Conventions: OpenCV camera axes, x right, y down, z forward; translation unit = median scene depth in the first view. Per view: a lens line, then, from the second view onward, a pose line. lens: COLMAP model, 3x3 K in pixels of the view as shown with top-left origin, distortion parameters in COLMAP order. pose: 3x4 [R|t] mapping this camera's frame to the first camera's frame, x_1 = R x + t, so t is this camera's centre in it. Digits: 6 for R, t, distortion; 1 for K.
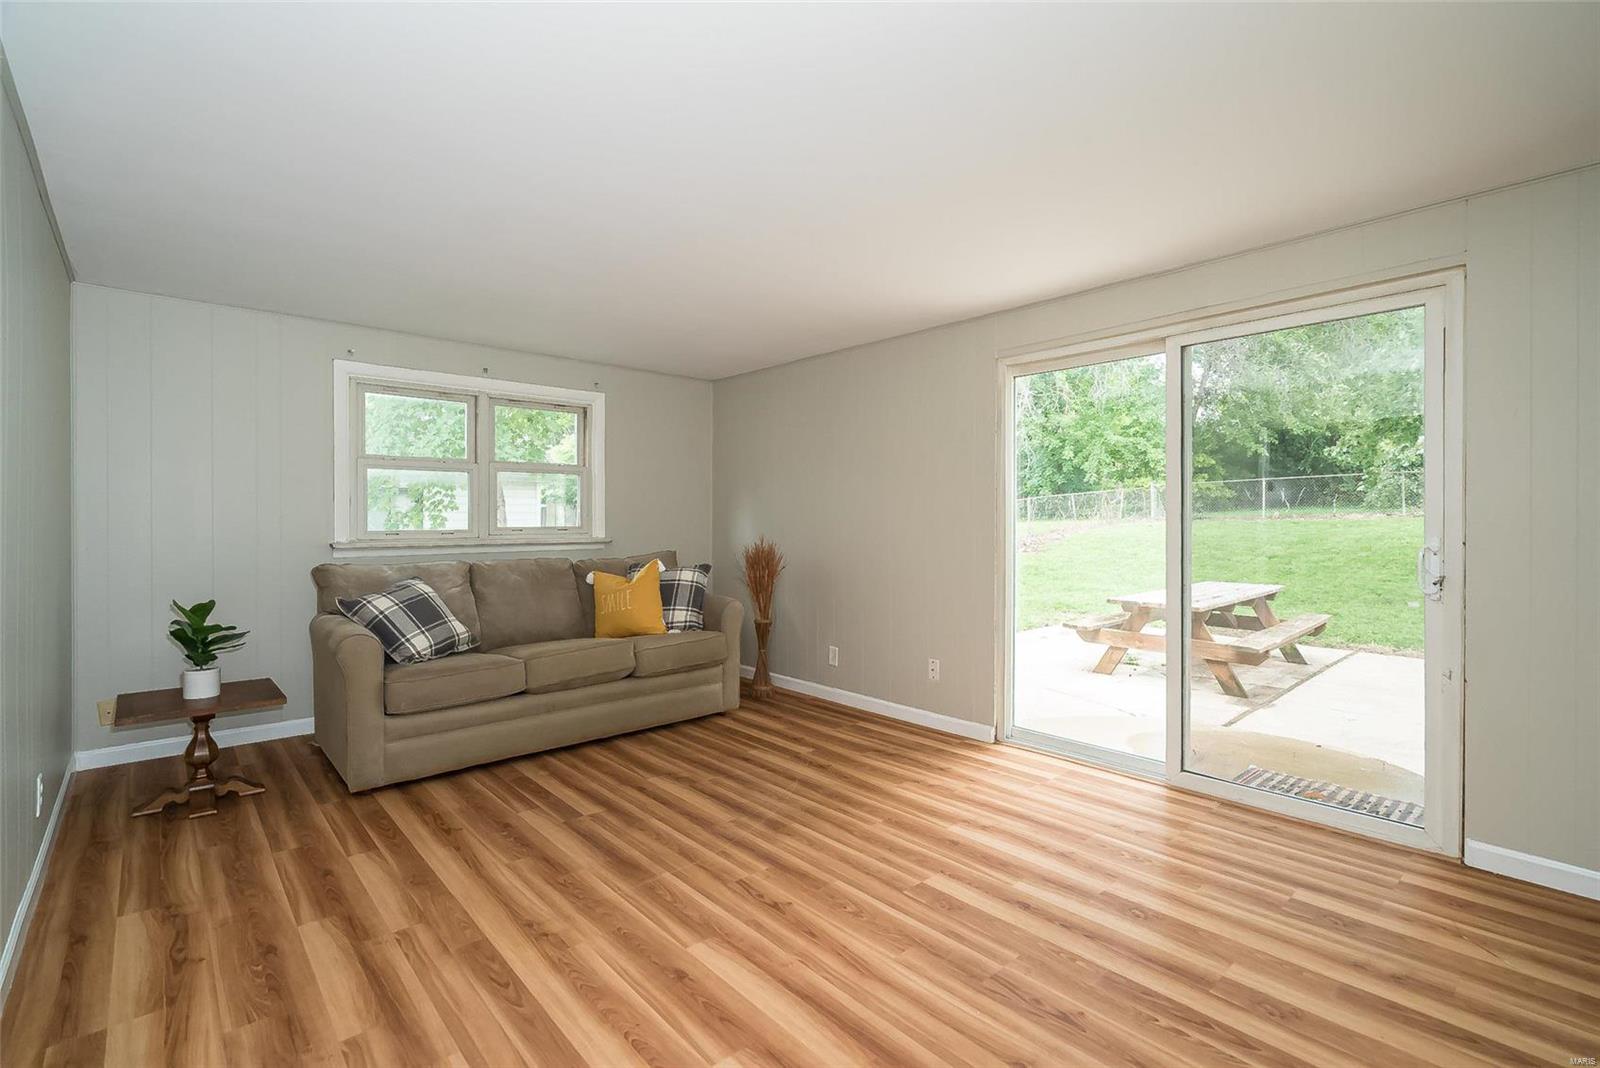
lens RADIAL K [[706.5, 0, 822.8], [0, 706.5, 528.5], [0, 0, 1]] dist [-0.003807, 0.000470]
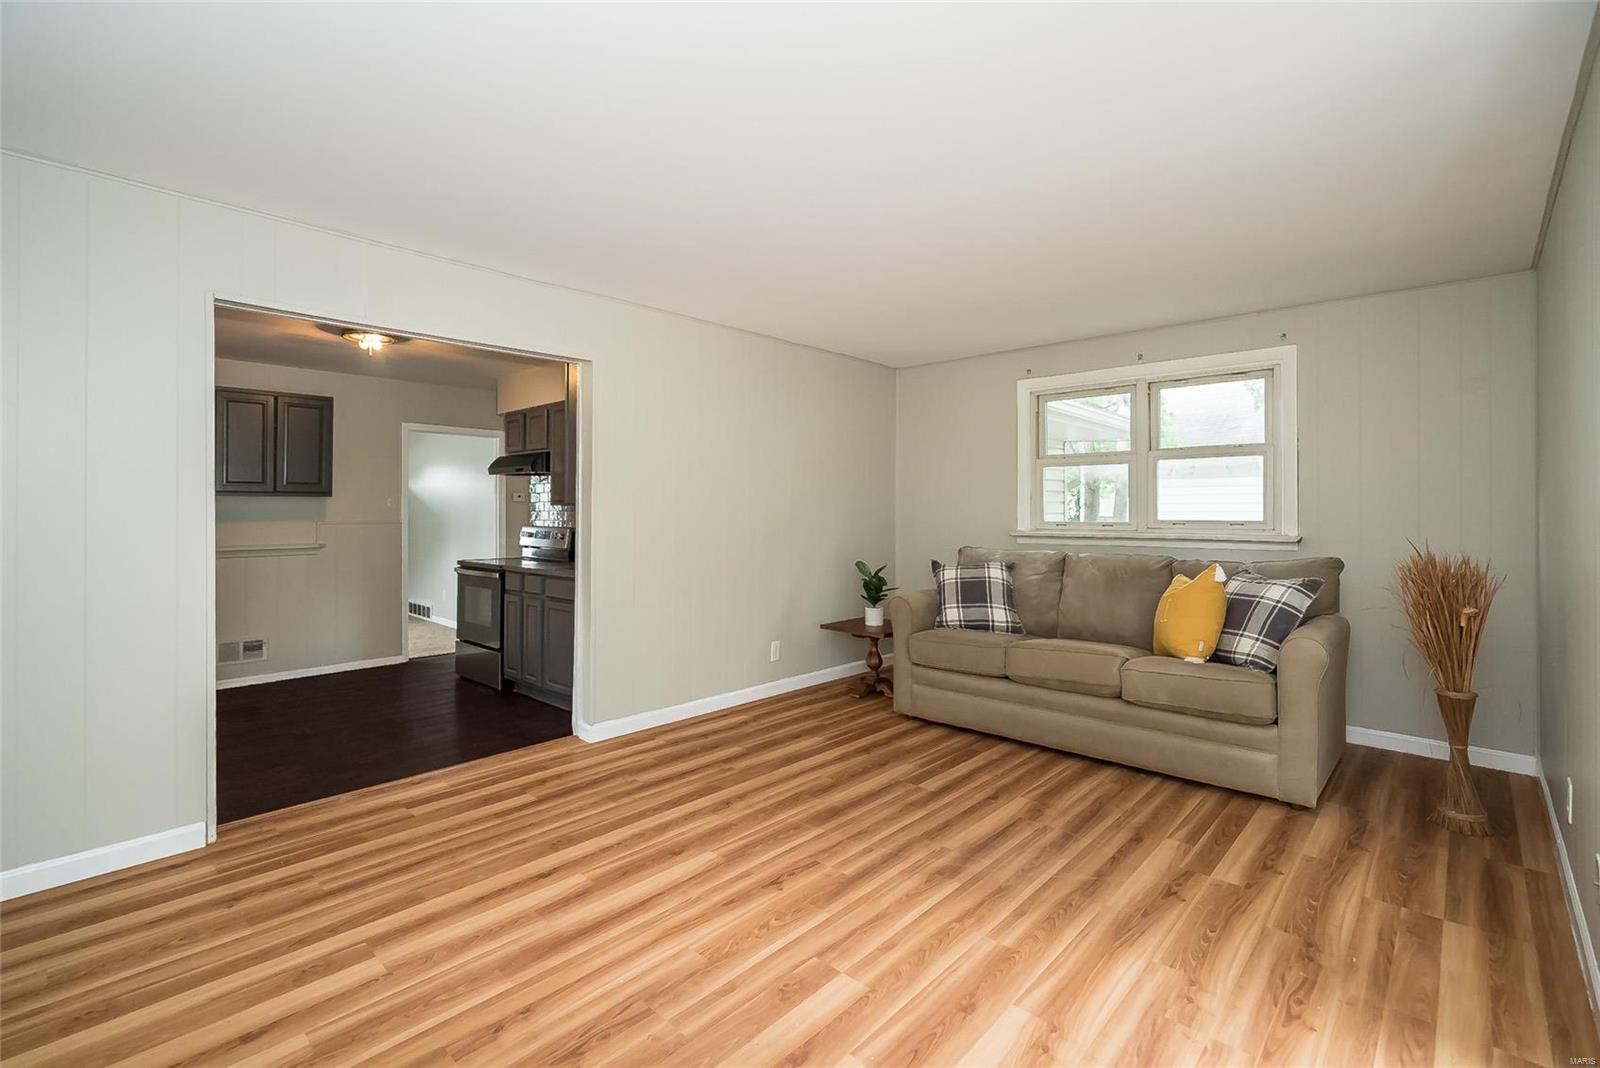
lens RADIAL K [[750.2, 0, 776.4], [0, 750.2, 502.8], [0, 0, 1]] dist [-0.005940, -0.000395]
pose [[0.050953, -0.010752, -0.998643, 0.727759], [-0.013592, 0.999842, -0.011458, -0.008840], [0.998609, 0.014158, 0.050799, 0.654601]]
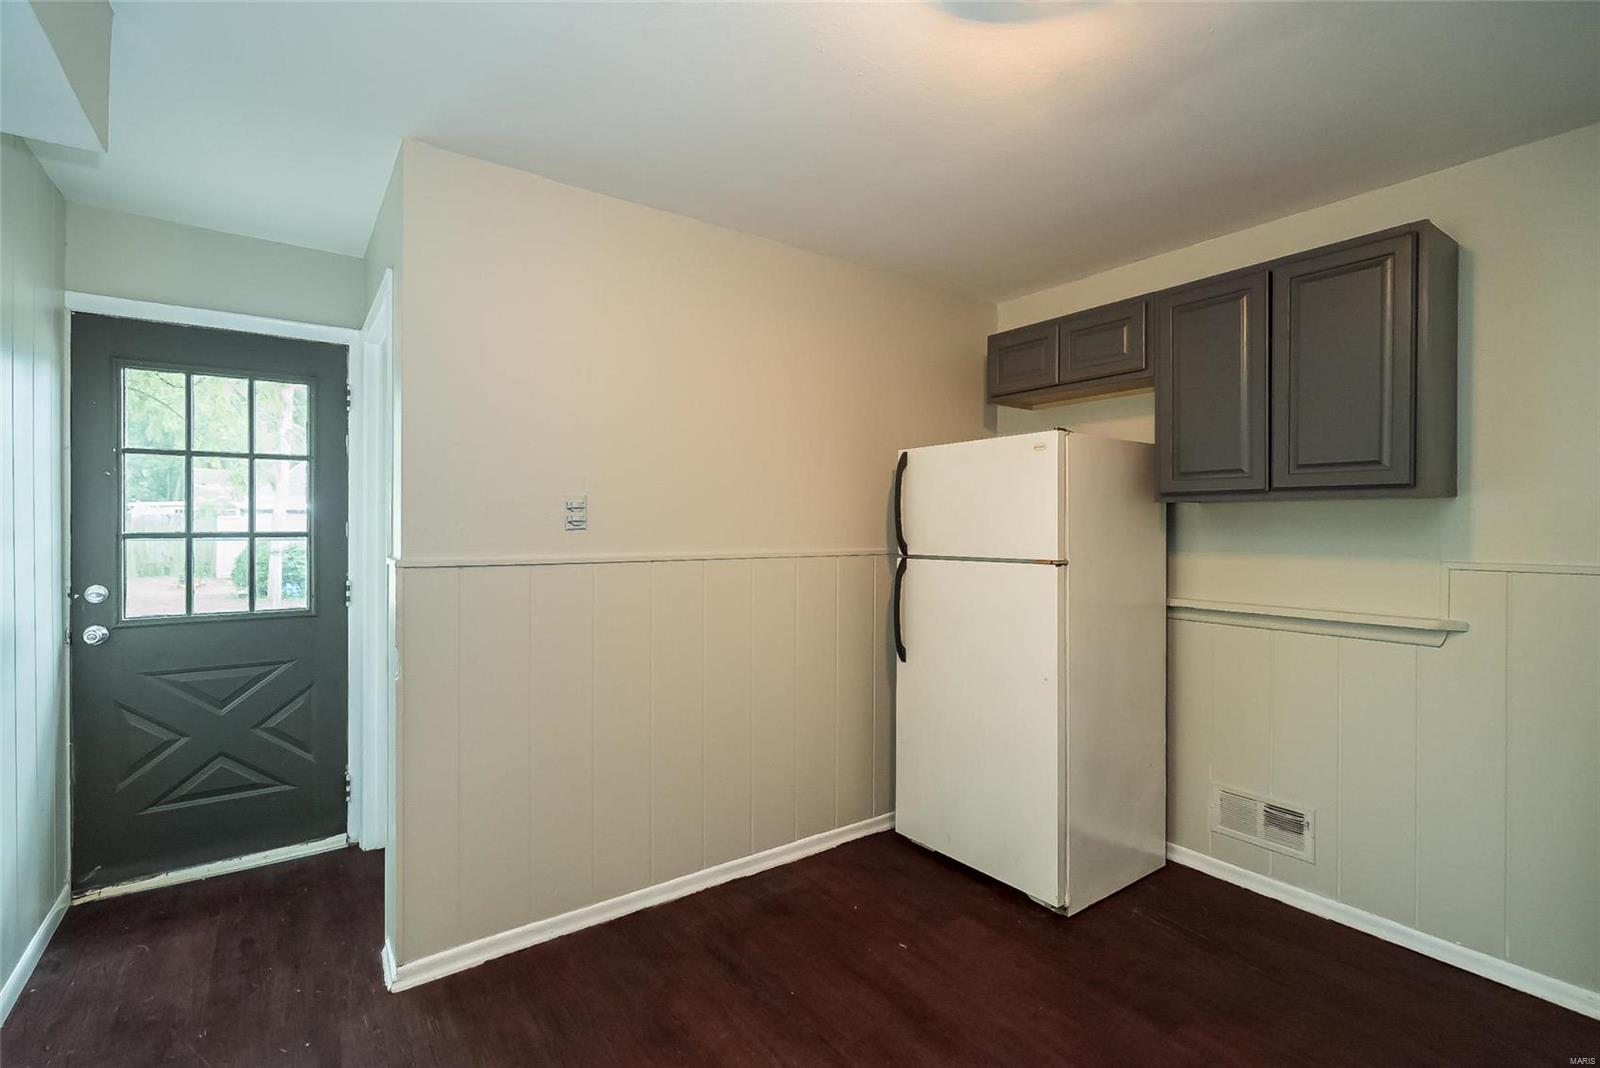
lens RADIAL K [[706.5, 0, 822.8], [0, 706.5, 528.5], [0, 0, 1]] dist [-0.003807, 0.000470]
pose [[-0.994529, -0.006397, 0.104261, -0.737040], [-0.004479, 0.999817, 0.018613, -0.009988], [-0.104361, 0.018044, -0.994376, 0.326637]]
